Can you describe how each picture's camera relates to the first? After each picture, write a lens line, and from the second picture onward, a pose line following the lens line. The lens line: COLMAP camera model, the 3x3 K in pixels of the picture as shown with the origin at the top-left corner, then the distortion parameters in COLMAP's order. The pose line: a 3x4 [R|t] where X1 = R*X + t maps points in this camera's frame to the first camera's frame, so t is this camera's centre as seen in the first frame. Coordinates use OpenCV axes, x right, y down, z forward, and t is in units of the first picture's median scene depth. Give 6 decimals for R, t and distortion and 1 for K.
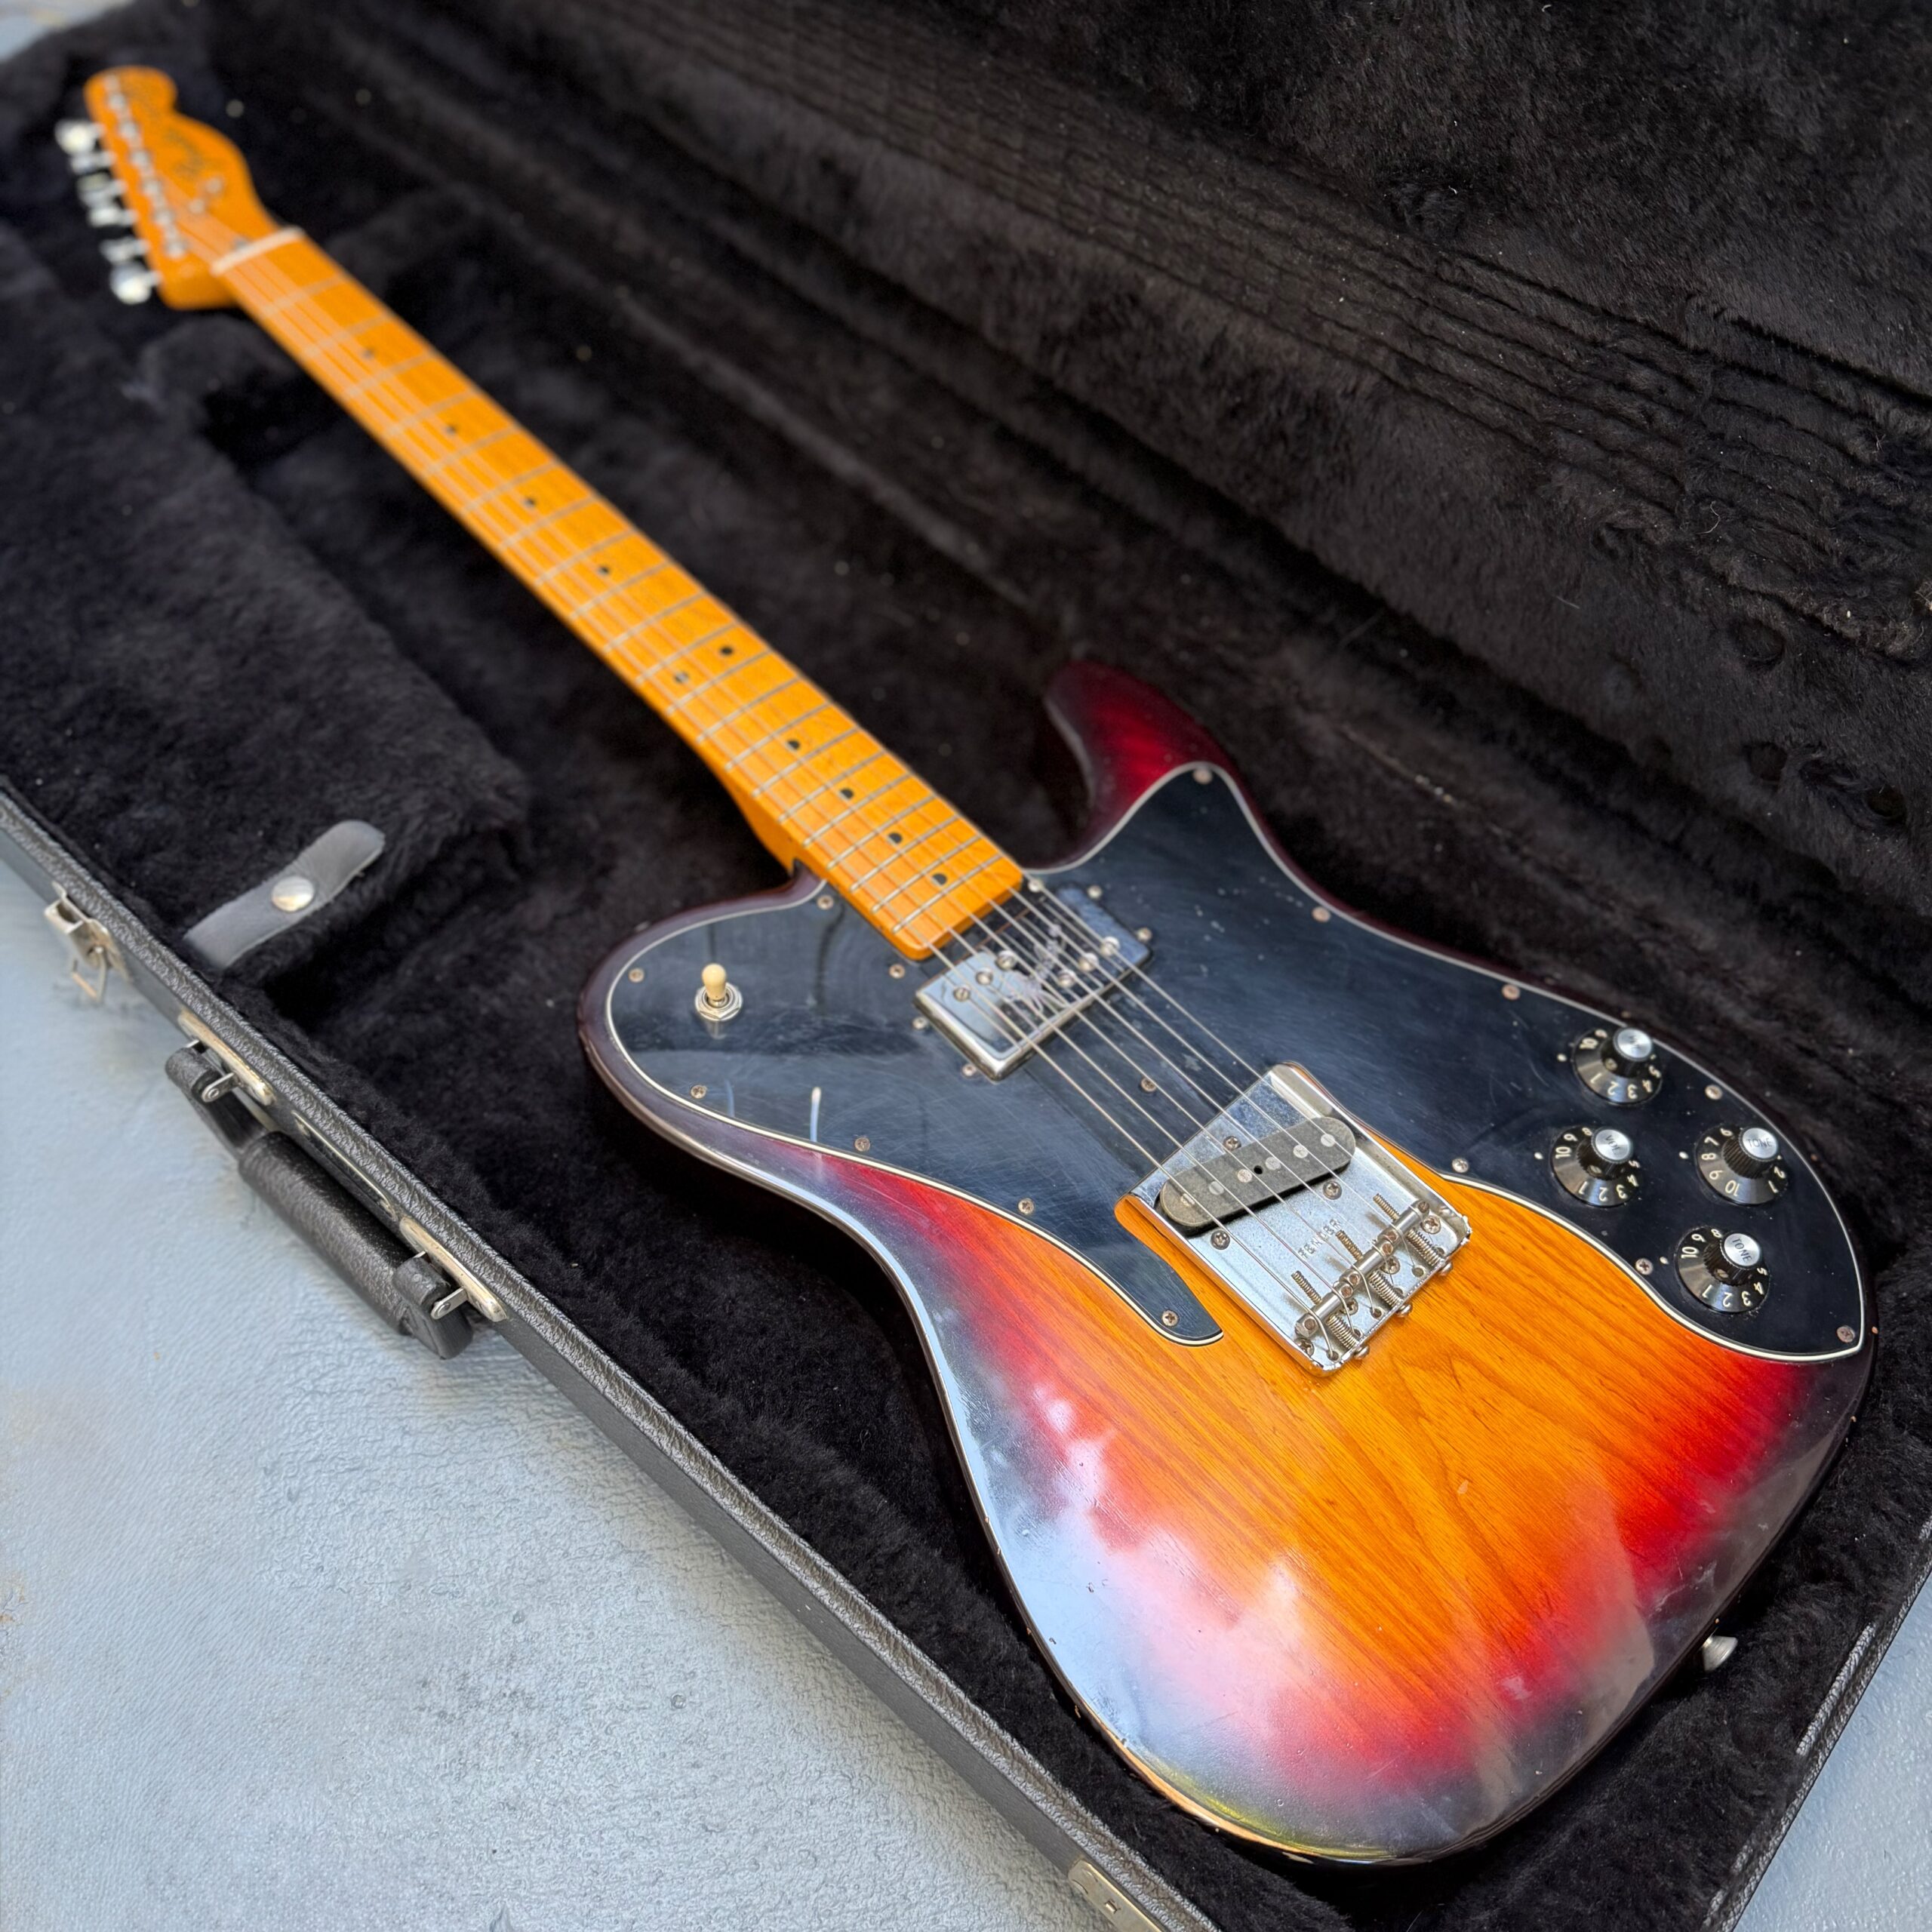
lens RADIAL K [[1691.5, 0, 962.2], [0, 1691.5, 1037.9], [0, 0, 1]] dist [0.050964, -0.120570]
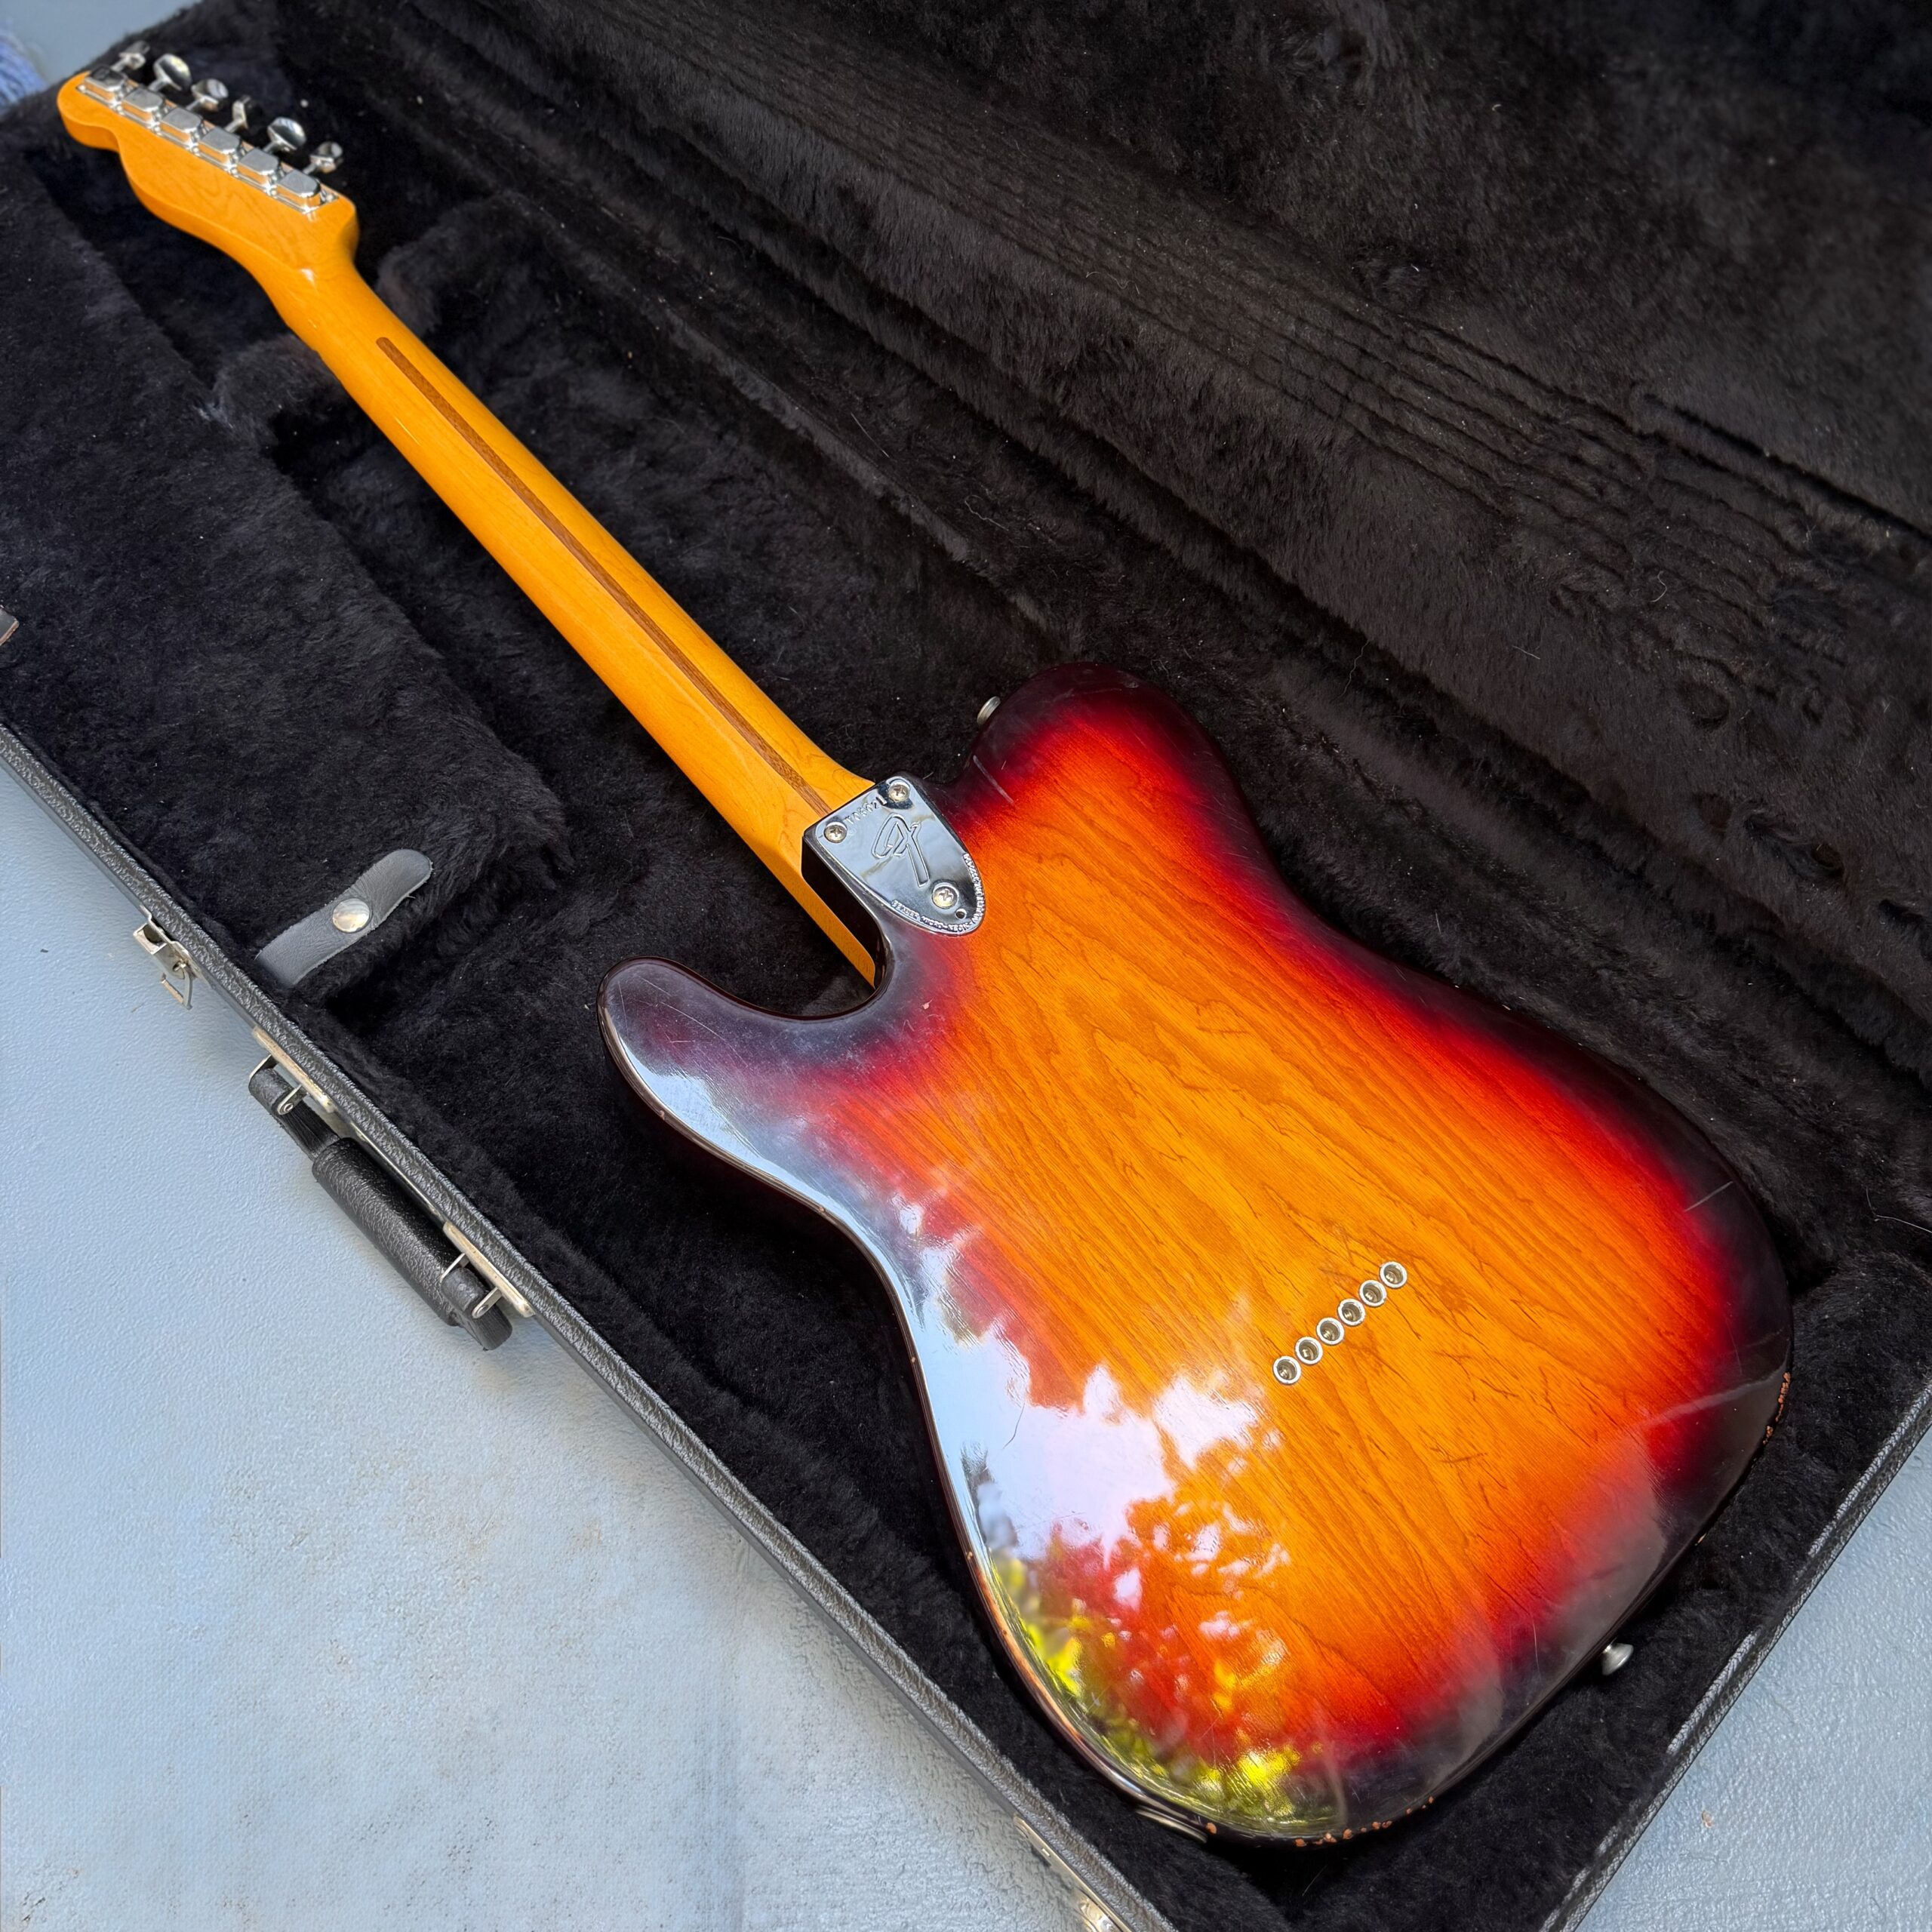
lens RADIAL K [[1696.6, 0, 965.8], [0, 1696.6, 1000.3], [0, 0, 1]] dist [0.077740, -0.183823]
pose [[0.997523, 0.011926, -0.069318, 0.084080], [-0.006629, 0.997074, 0.076158, -0.118414], [0.070024, -0.075510, 0.994683, -0.084421]]
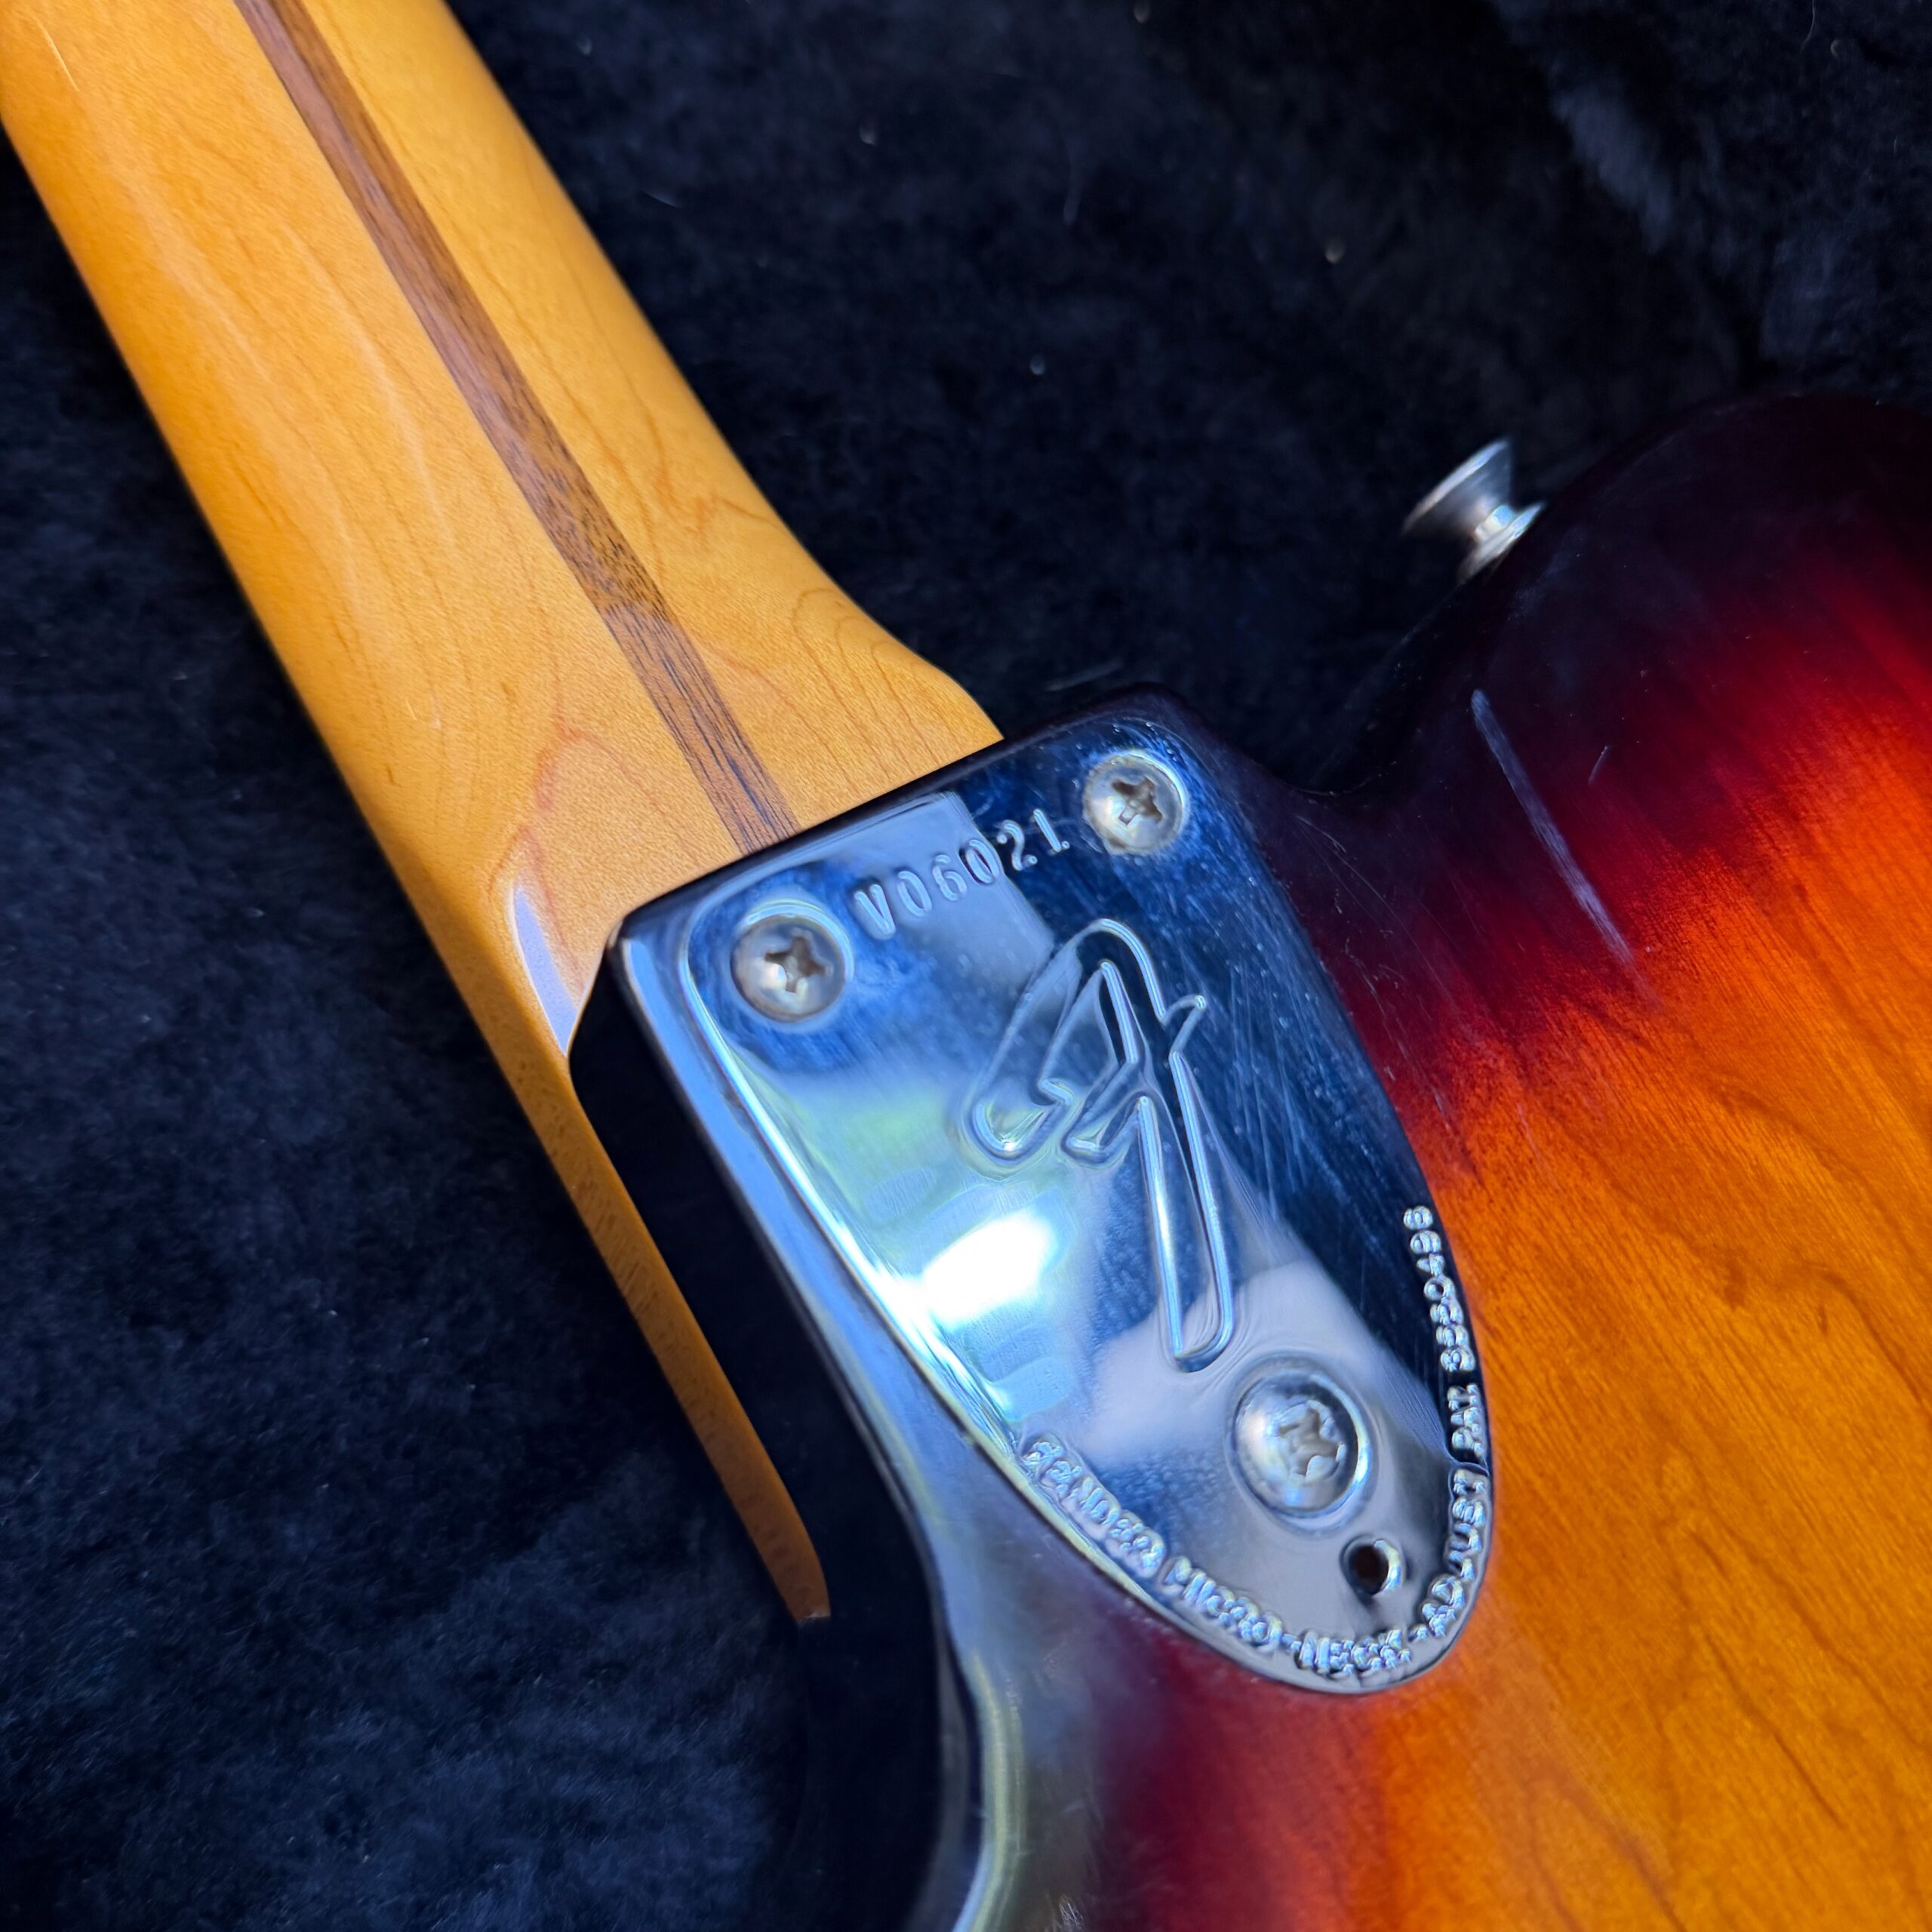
lens RADIAL K [[1978.2, 0, 966.0], [0, 1978.2, 966.0], [0, 0, 1]] dist [0.007583, -0.000330]
pose [[0.972211, 0.227225, 0.056335, -0.071473], [-0.233067, 0.962095, 0.141612, -0.181391], [-0.022022, -0.150807, 0.988318, 0.779782]]
